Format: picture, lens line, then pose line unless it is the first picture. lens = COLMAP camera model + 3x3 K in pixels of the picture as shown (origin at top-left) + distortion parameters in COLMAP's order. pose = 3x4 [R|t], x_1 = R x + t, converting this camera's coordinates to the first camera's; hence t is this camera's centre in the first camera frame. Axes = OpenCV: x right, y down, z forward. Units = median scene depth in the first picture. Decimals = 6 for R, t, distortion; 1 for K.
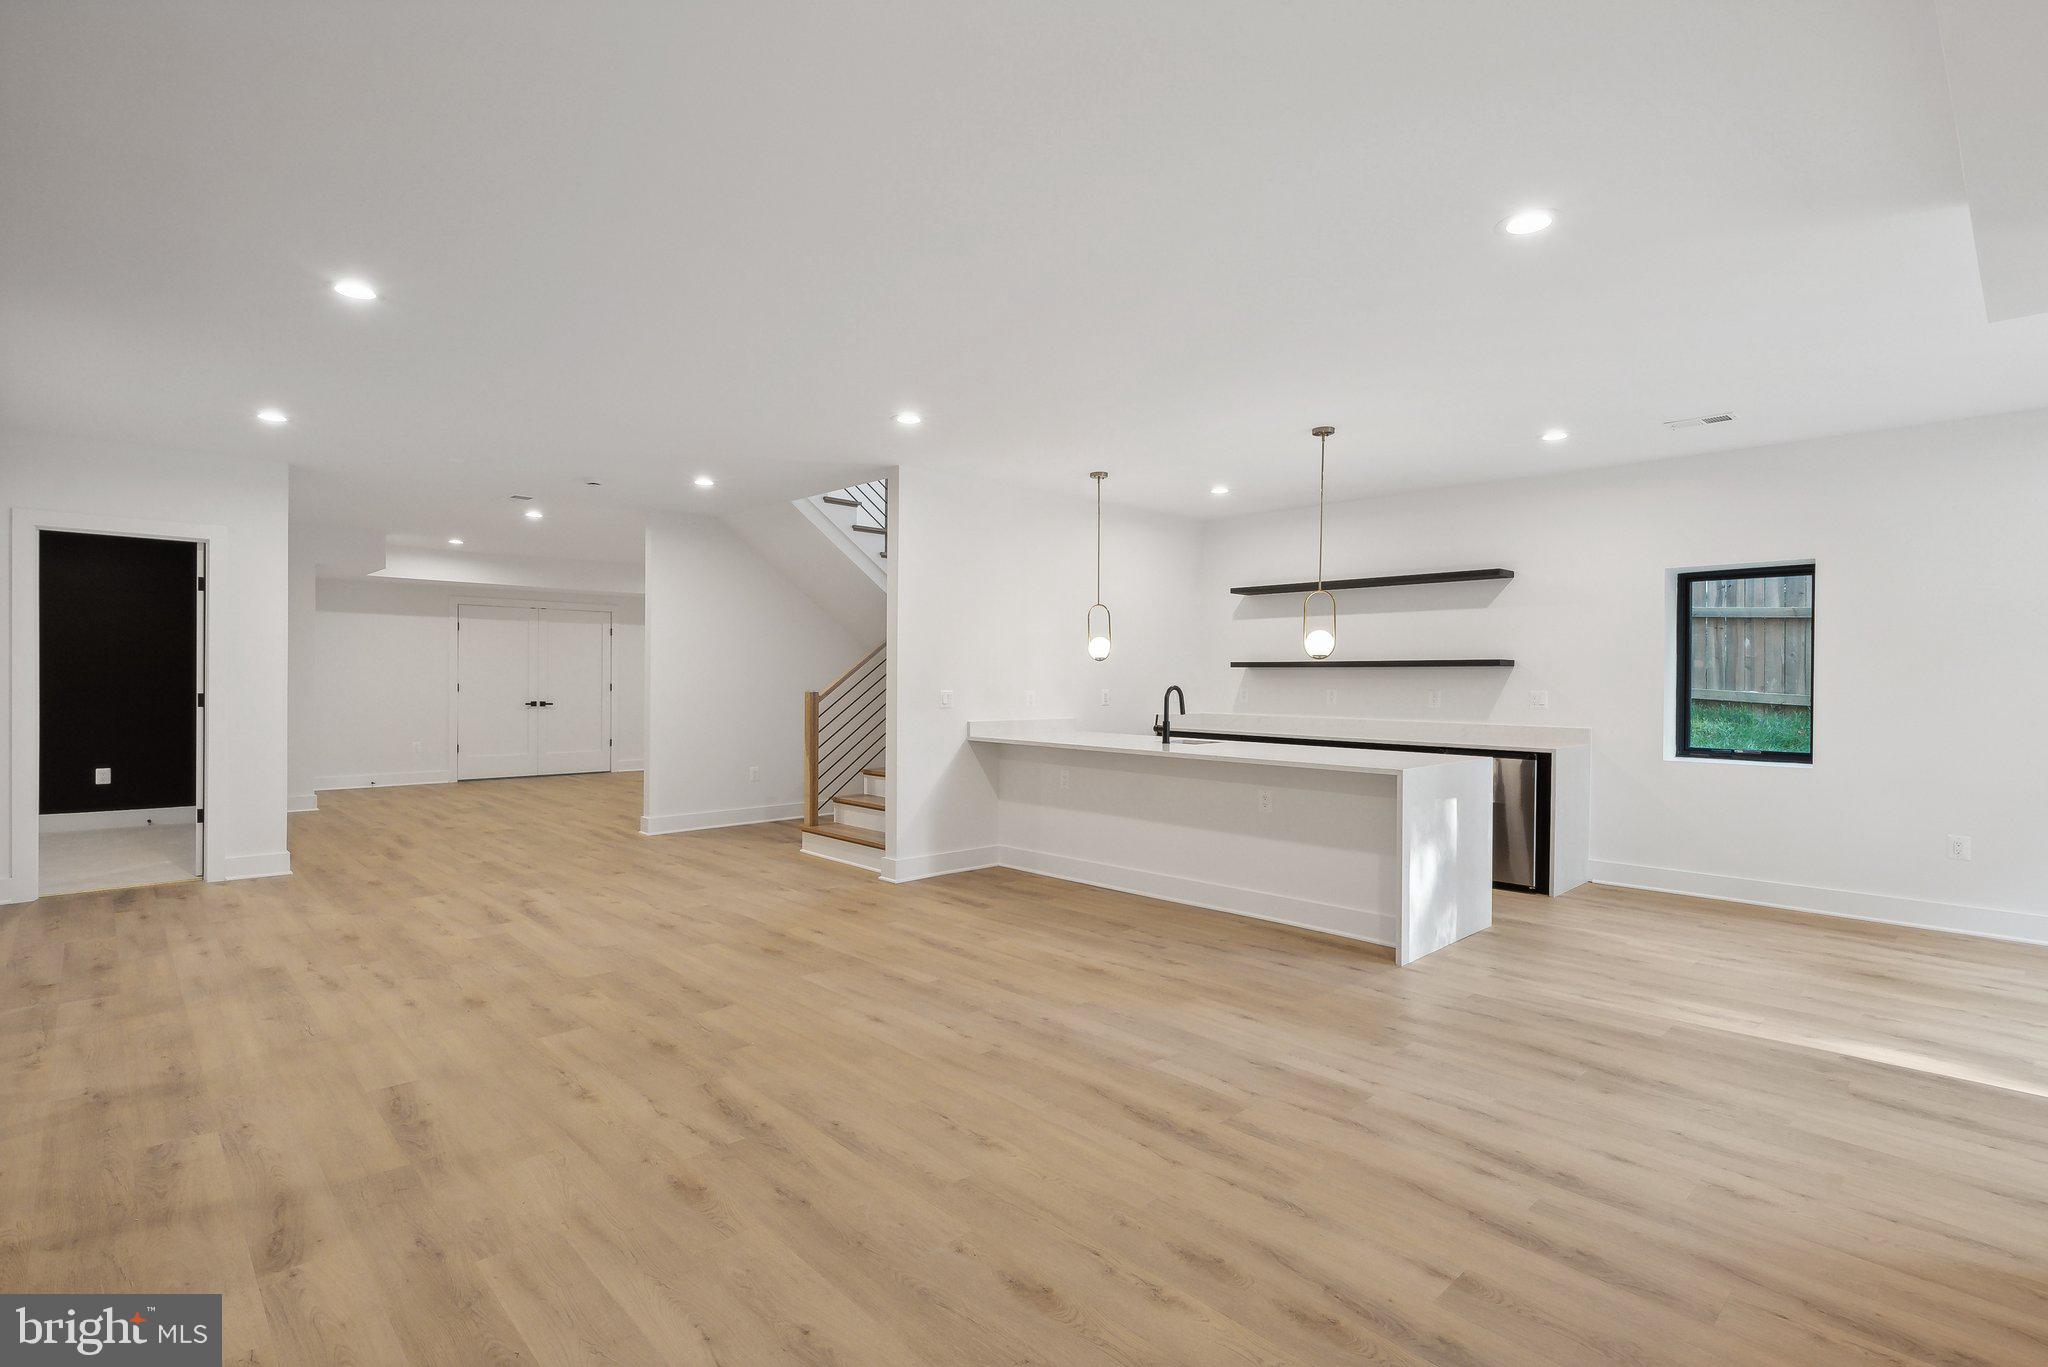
lens RADIAL K [[984.7, 0, 1023.7], [0, 984.7, 678.2], [0, 0, 1]] dist [0.005768, -0.000470]
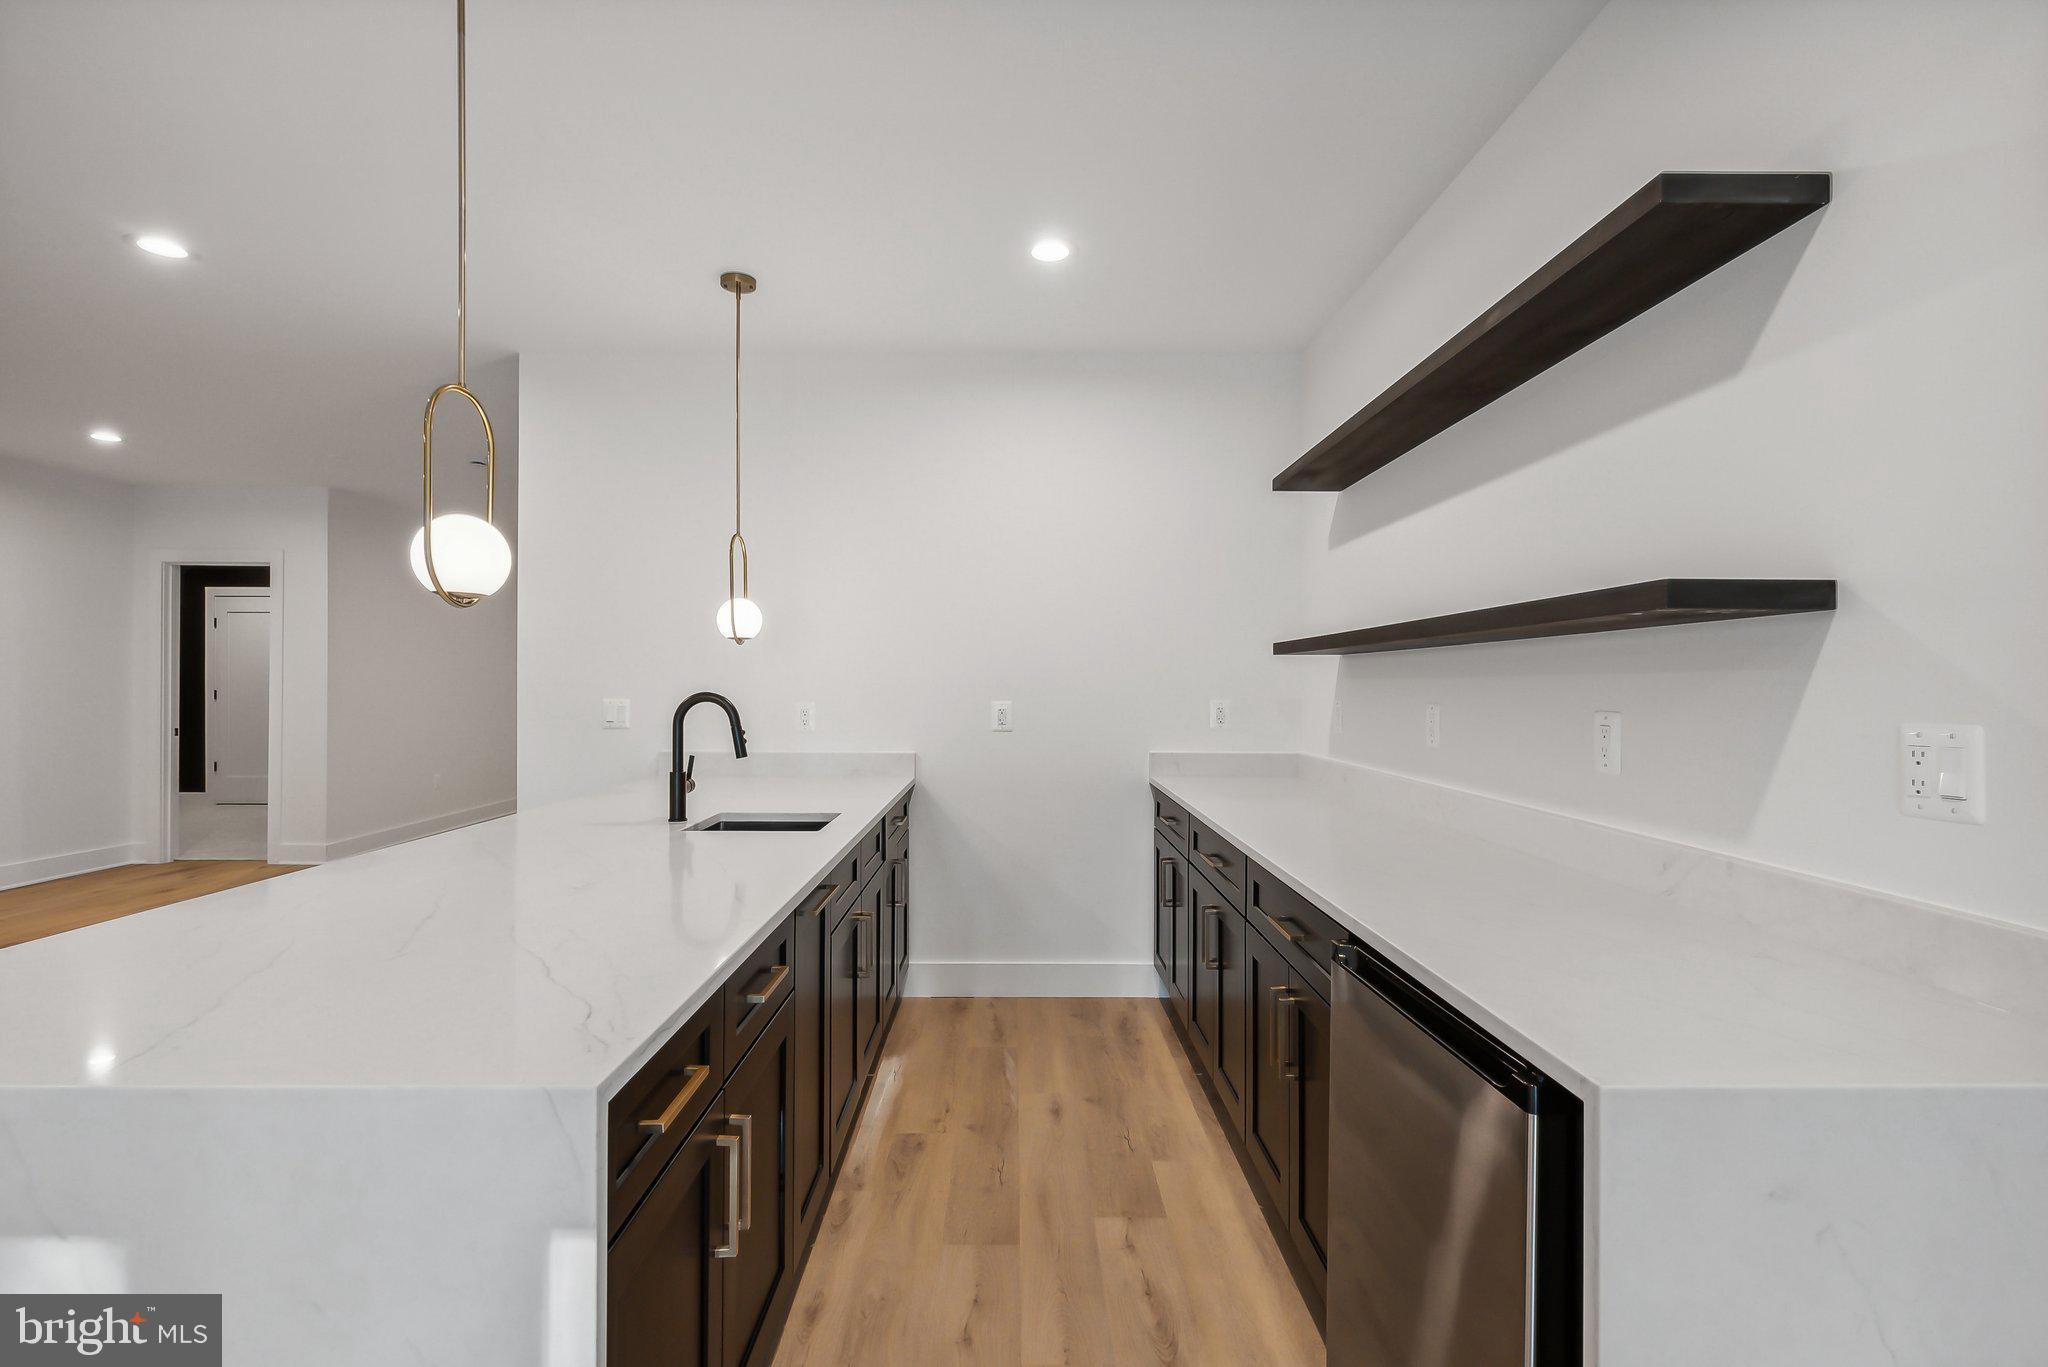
lens RADIAL K [[911.5, 0, 1014.3], [0, 911.5, 680.6], [0, 0, 1]] dist [0.002592, 0.000045]
pose [[0.739801, -0.002139, -0.672822, 1.050026], [0.001048, 0.999997, -0.002027, 0.006698], [0.672825, 0.000795, 0.739801, 1.535339]]
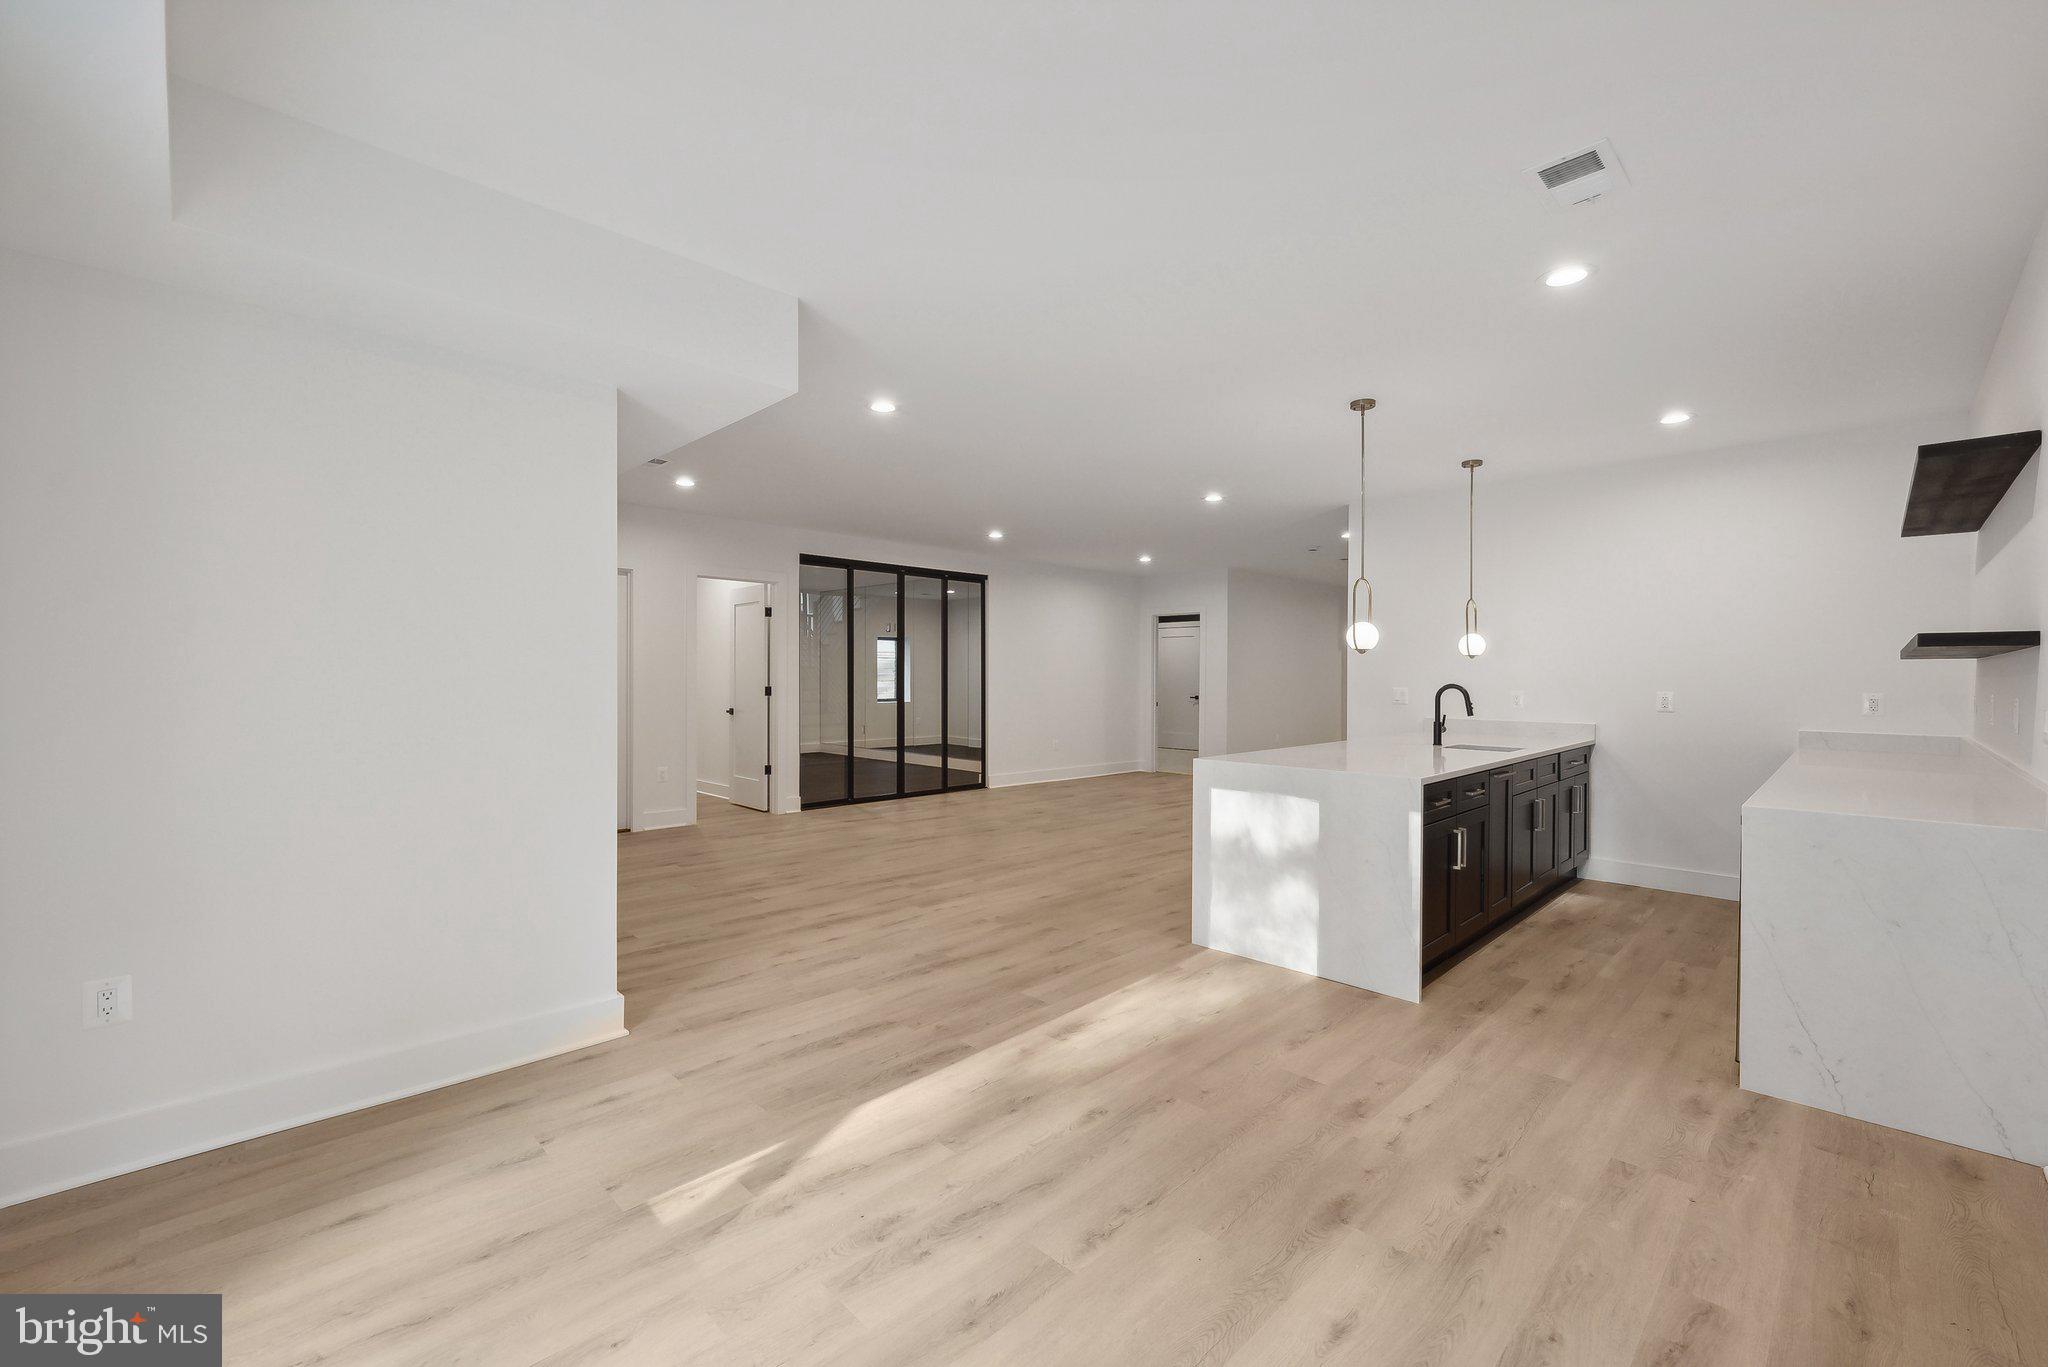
lens RADIAL K [[831.0, 0, 1018.9], [0, 831.0, 677.1], [0, 0, 1]] dist [-0.001200, -0.000520]
pose [[0.019604, -0.000095, -0.999808, 1.823443], [-0.000053, 1.000000, -0.000096, 0.002581], [0.999808, 0.000055, 0.019604, 1.119054]]
